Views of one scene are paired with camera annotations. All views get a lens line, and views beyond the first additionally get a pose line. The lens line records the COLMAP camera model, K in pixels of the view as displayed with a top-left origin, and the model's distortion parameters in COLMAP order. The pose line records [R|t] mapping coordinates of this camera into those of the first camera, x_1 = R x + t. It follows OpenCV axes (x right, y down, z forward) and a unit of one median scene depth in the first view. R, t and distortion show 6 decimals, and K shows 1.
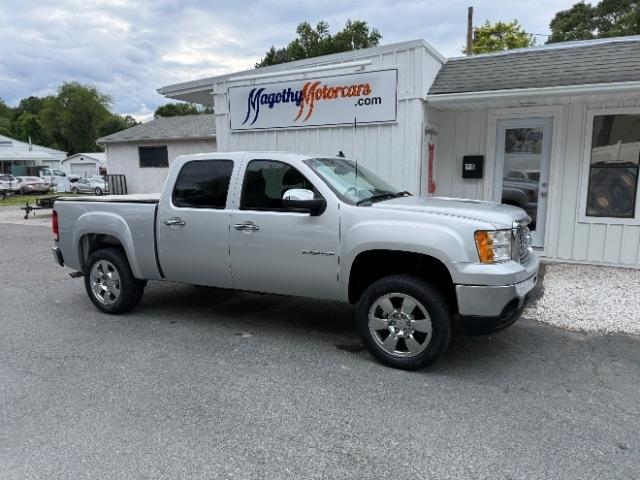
lens RADIAL K [[459.9, 0, 314.5], [0, 459.9, 237.9], [0, 0, 1]] dist [0.019580, -0.038395]
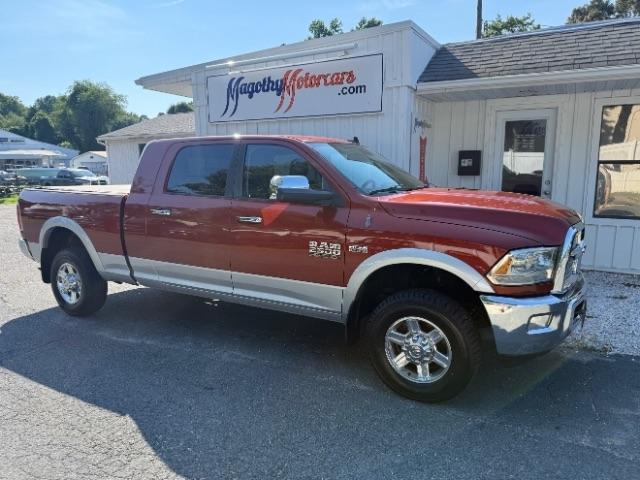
lens RADIAL K [[459.9, 0, 317.7], [0, 459.9, 240.3], [0, 0, 1]] dist [0.019580, -0.038395]
pose [[0.999729, 0.007149, -0.022144, 0.064680], [-0.007031, 0.999961, 0.005419, -0.003190], [0.022182, -0.005262, 0.999740, 0.078640]]
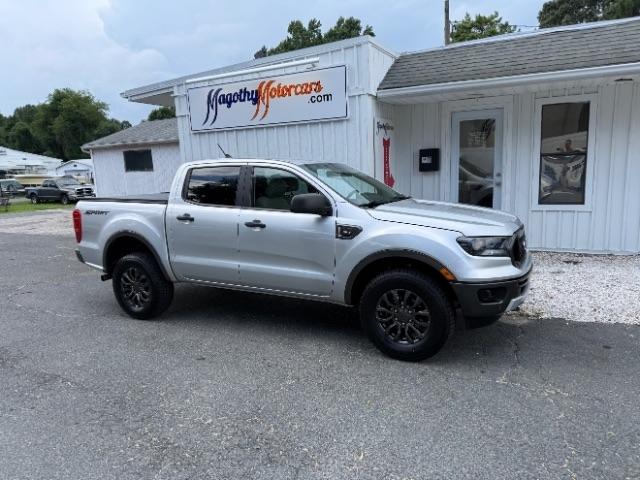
lens RADIAL K [[459.9, 0, 318.3], [0, 459.9, 239.8], [0, 0, 1]] dist [0.019580, -0.038395]
pose [[0.999410, -0.034050, 0.004516, 0.089743], [0.034021, 0.999400, 0.006466, 0.007903], [-0.004734, -0.006309, 0.999969, -0.015639]]
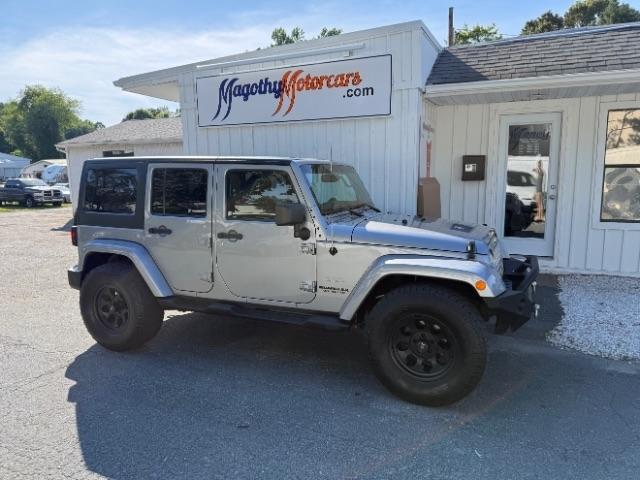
lens RADIAL K [[459.9, 0, 321.4], [0, 459.9, 237.4], [0, 0, 1]] dist [0.019580, -0.038395]
pose [[0.997777, -0.012897, 0.065382, -0.012124], [0.013929, 0.999785, -0.015358, -0.009617], [-0.065170, 0.016234, 0.997742, 0.130797]]
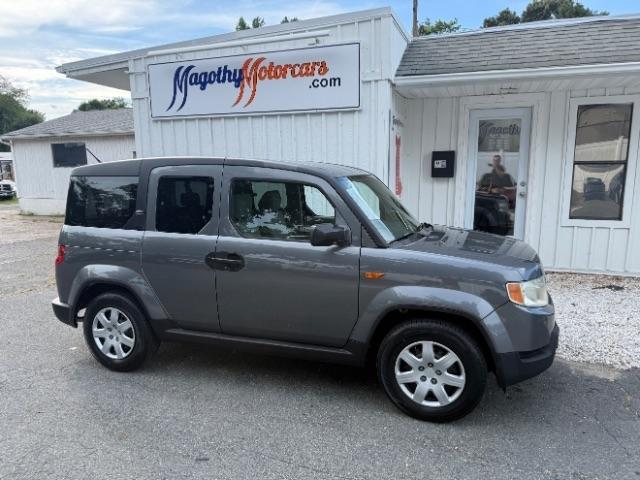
lens RADIAL K [[459.9, 0, 322.0], [0, 459.9, 241.4], [0, 0, 1]] dist [0.019580, -0.038395]
pose [[0.989197, -0.023362, 0.144719, -0.011863], [0.022660, 0.999722, 0.006501, -0.019111], [-0.144831, -0.003151, 0.989451, 0.177560]]
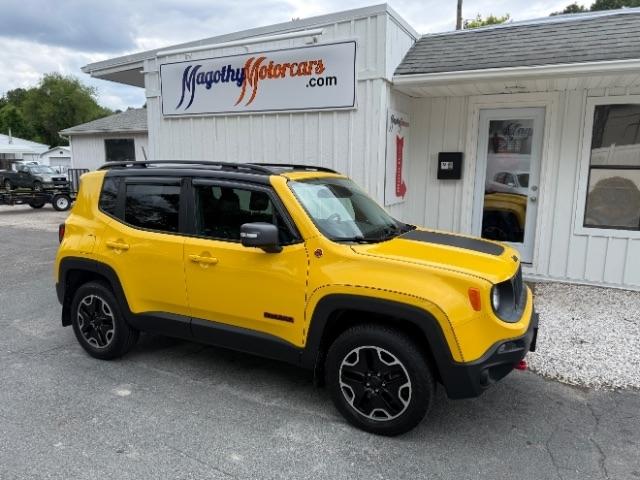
lens RADIAL K [[459.9, 0, 321.9], [0, 459.9, 237.3], [0, 0, 1]] dist [0.019580, -0.038395]
pose [[0.999433, 0.013371, 0.030908, 0.088574], [-0.013417, 0.999909, 0.001278, -0.022041], [-0.030888, -0.001692, 0.999521, 0.175687]]
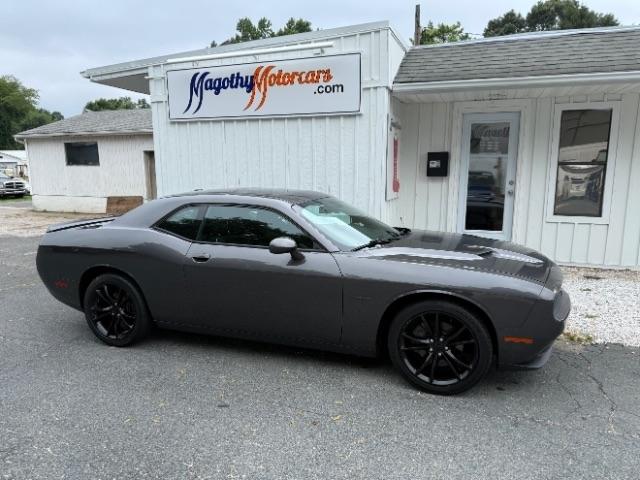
lens RADIAL K [[459.9, 0, 320.9], [0, 459.9, 242.8], [0, 0, 1]] dist [0.019580, -0.038395]
pose [[0.990764, -0.015567, 0.134704, -0.021788], [0.014526, 0.999857, 0.008704, -0.004898], [-0.134820, -0.006667, 0.990848, 0.103777]]
